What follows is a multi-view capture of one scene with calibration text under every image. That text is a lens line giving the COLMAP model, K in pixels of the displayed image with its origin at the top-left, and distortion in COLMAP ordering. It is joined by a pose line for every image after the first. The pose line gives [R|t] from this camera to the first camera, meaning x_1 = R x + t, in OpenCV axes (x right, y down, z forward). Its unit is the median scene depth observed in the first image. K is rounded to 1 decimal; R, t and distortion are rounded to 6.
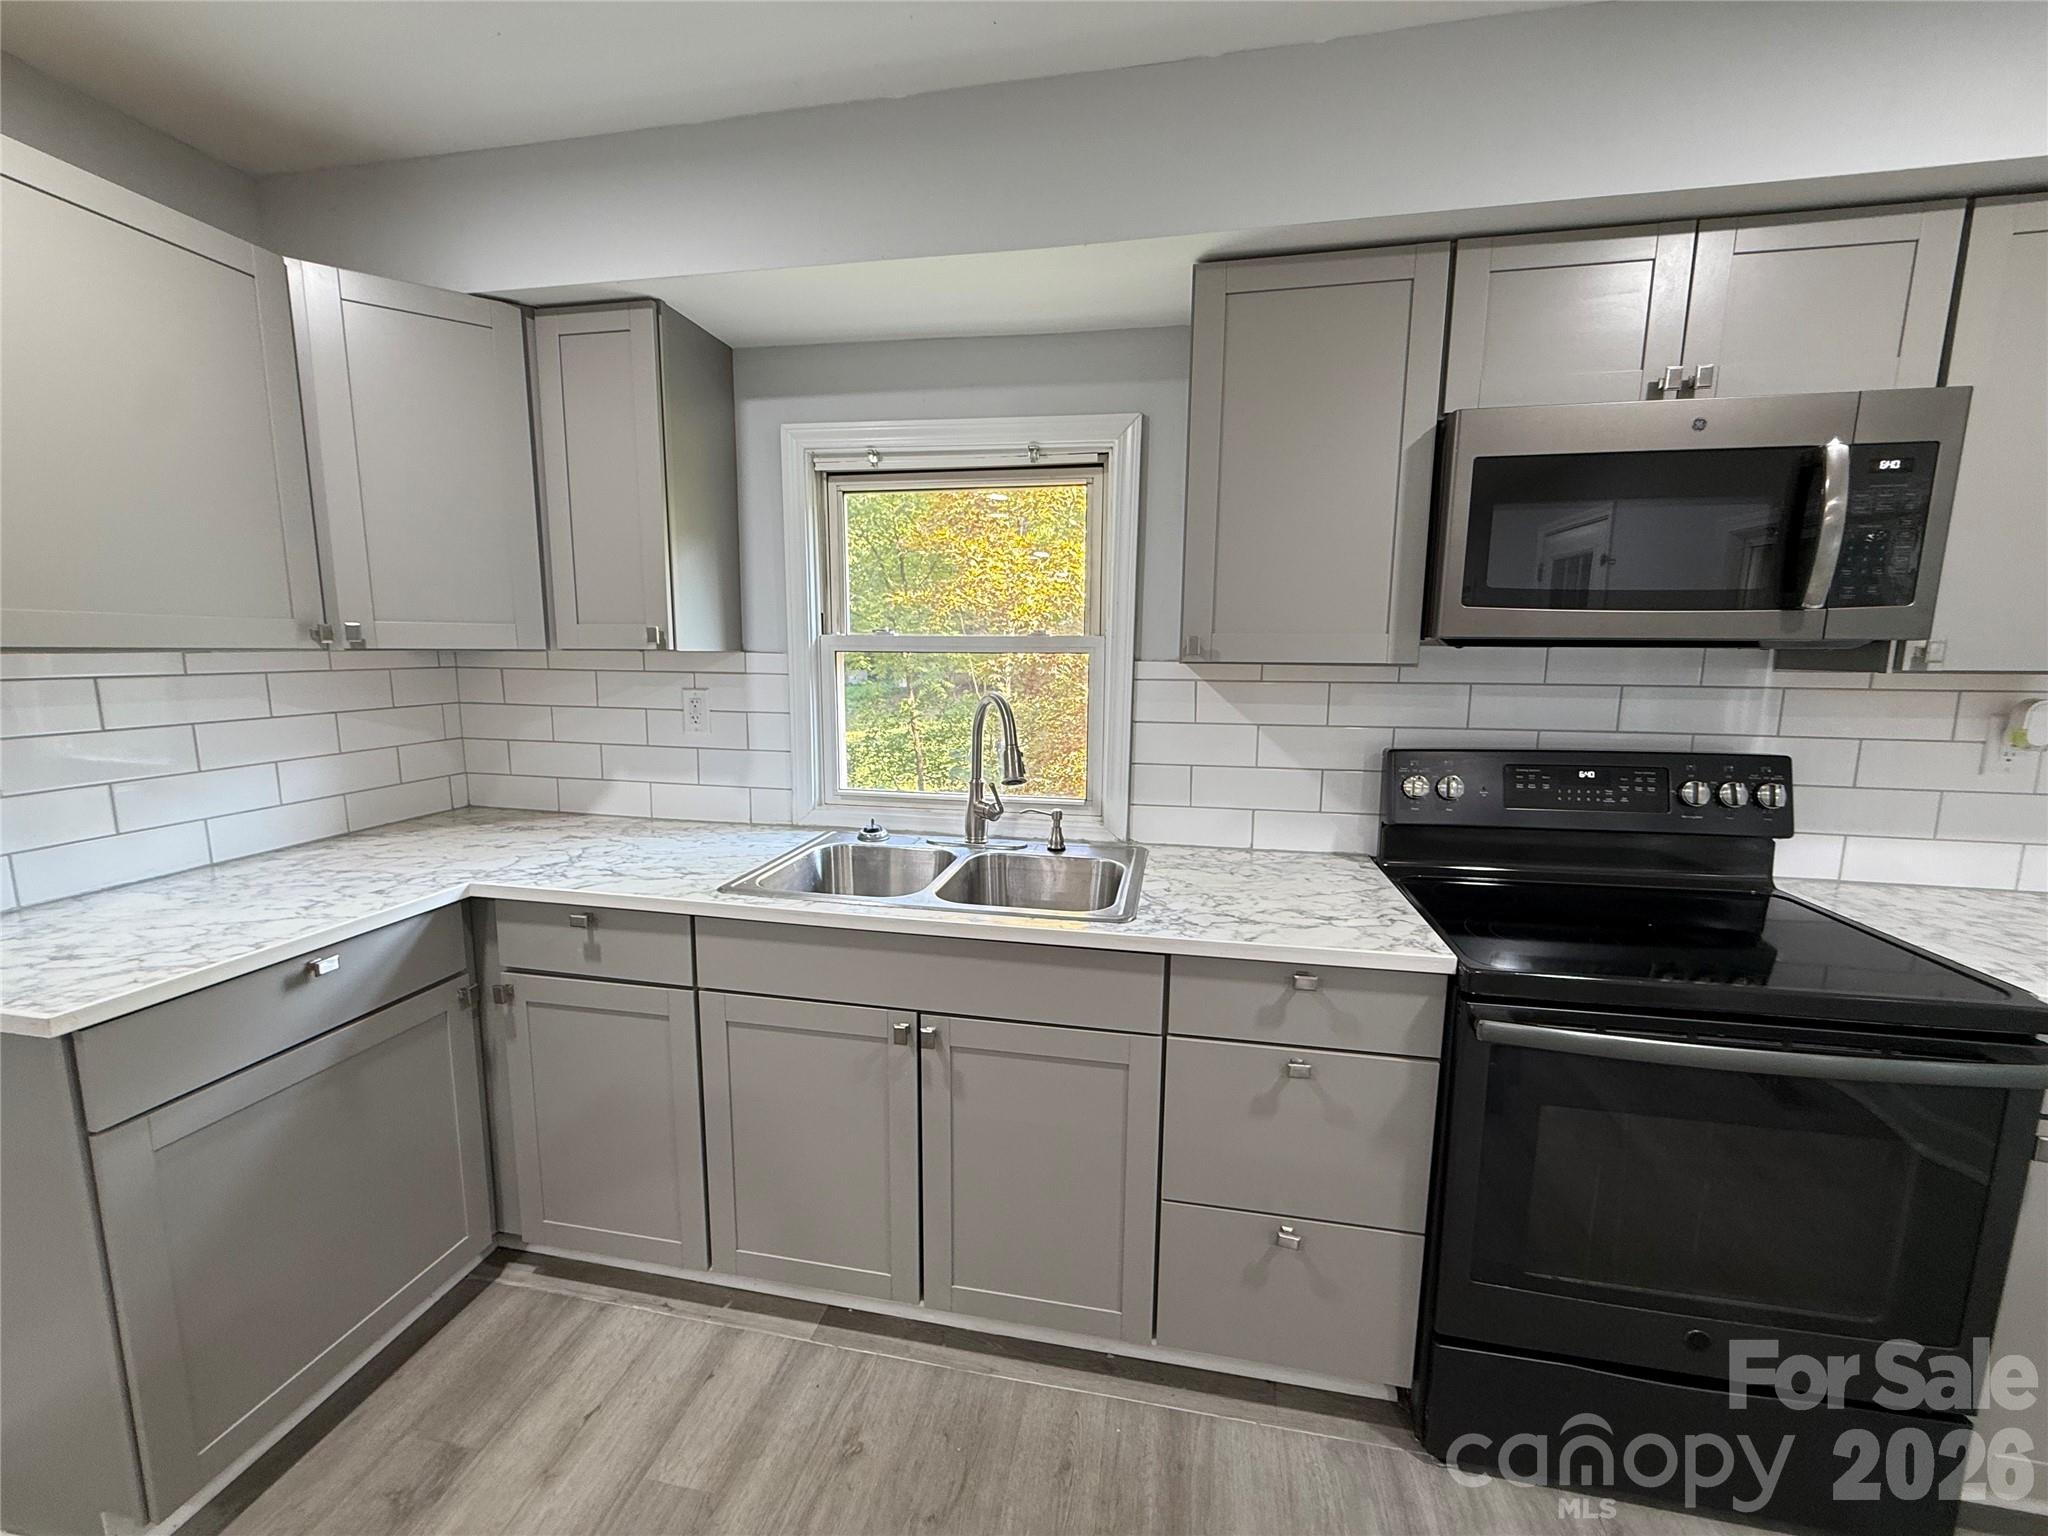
lens RADIAL K [[818.3, 0, 1017.5], [0, 818.3, 767.3], [0, 0, 1]] dist [-0.001572, 0.000063]
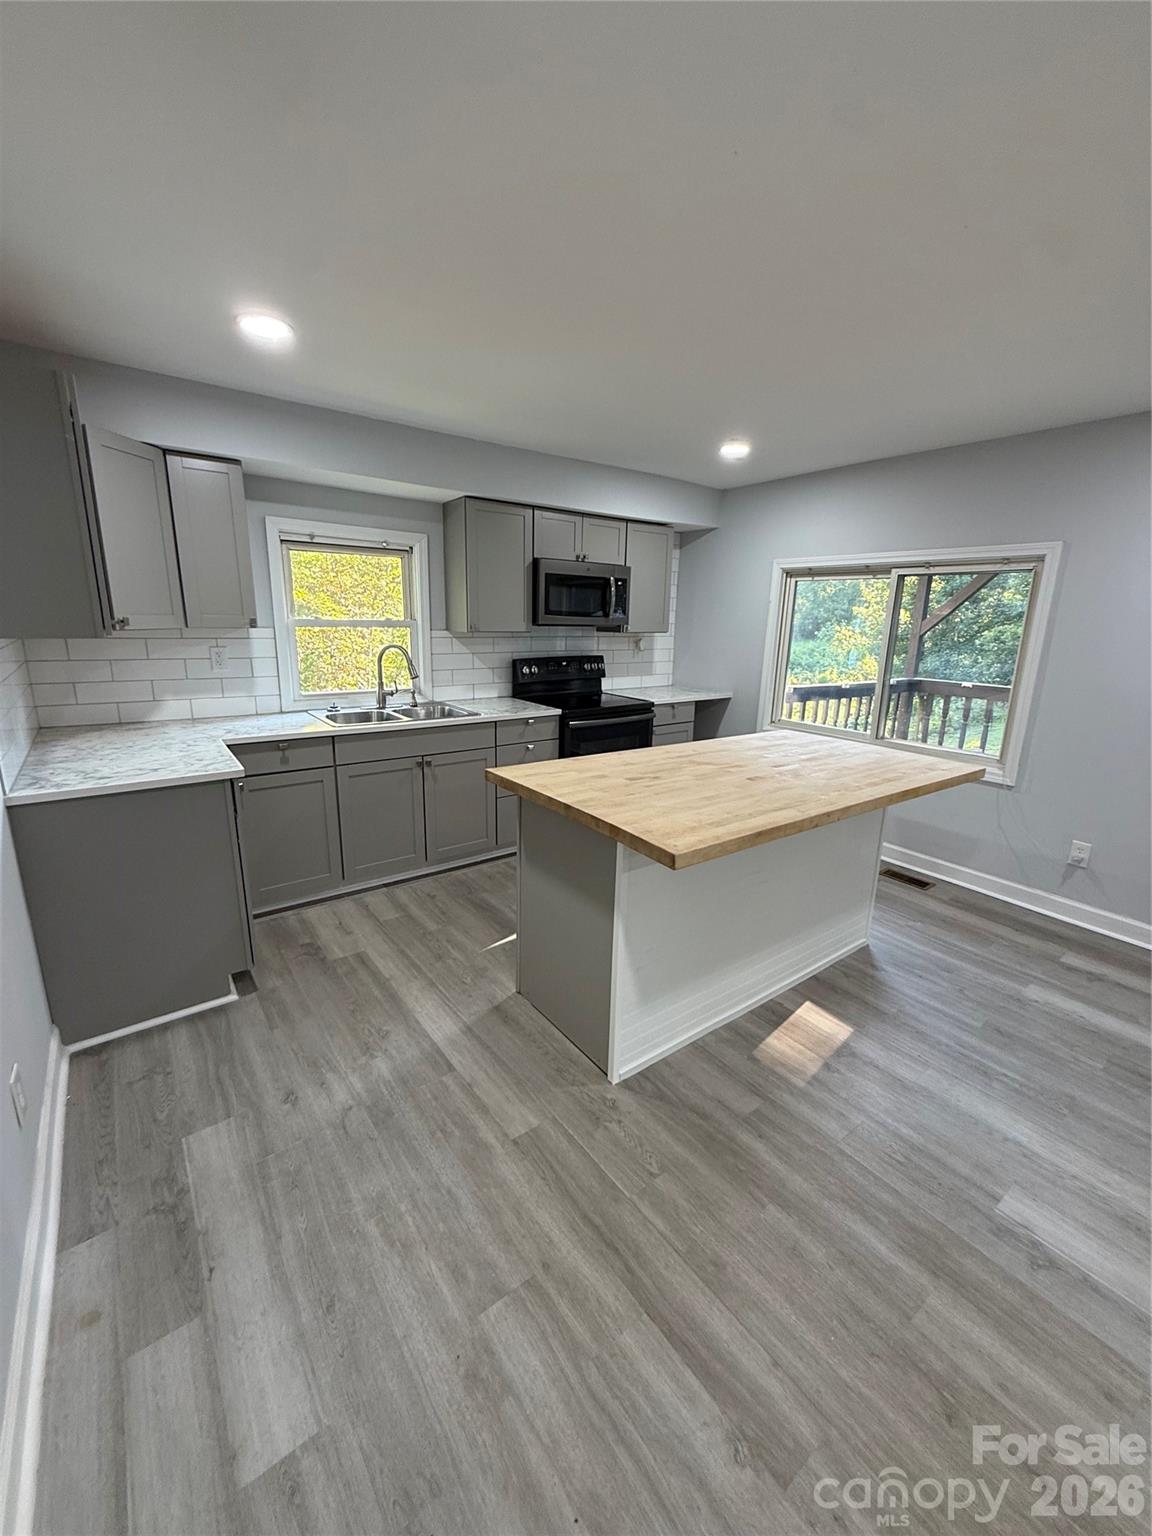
lens RADIAL K [[611.5, 0, 577.7], [0, 611.5, 766.2], [0, 0, 1]] dist [-0.001231, 0.001036]
pose [[0.667878, -0.172058, 0.724110, -1.183619], [0.090382, 0.984461, 0.150557, 0.051458], [-0.738763, -0.035107, 0.673050, -0.774482]]
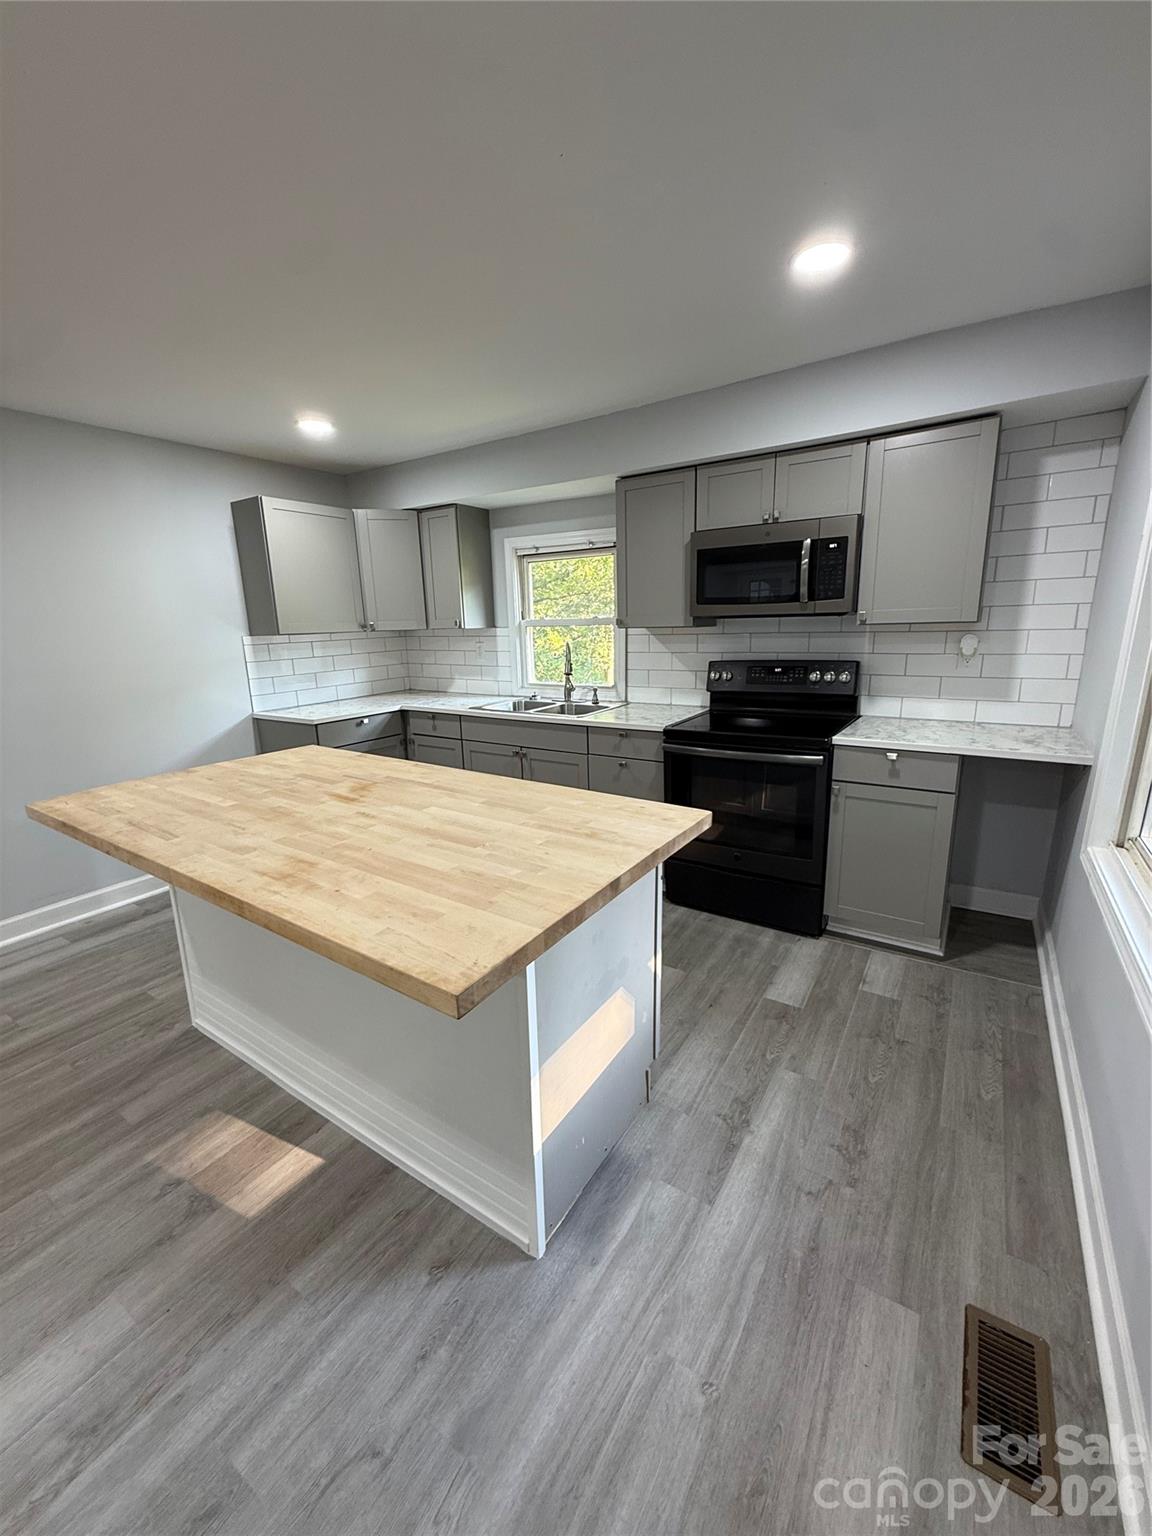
lens RADIAL K [[611.5, 0, 577.7], [0, 611.5, 766.2], [0, 0, 1]] dist [-0.001231, 0.001036]
pose [[0.927765, 0.055181, -0.369062, 0.823010], [-0.019506, 0.994825, 0.099709, 0.123521], [0.372654, -0.085307, 0.924041, -0.928007]]
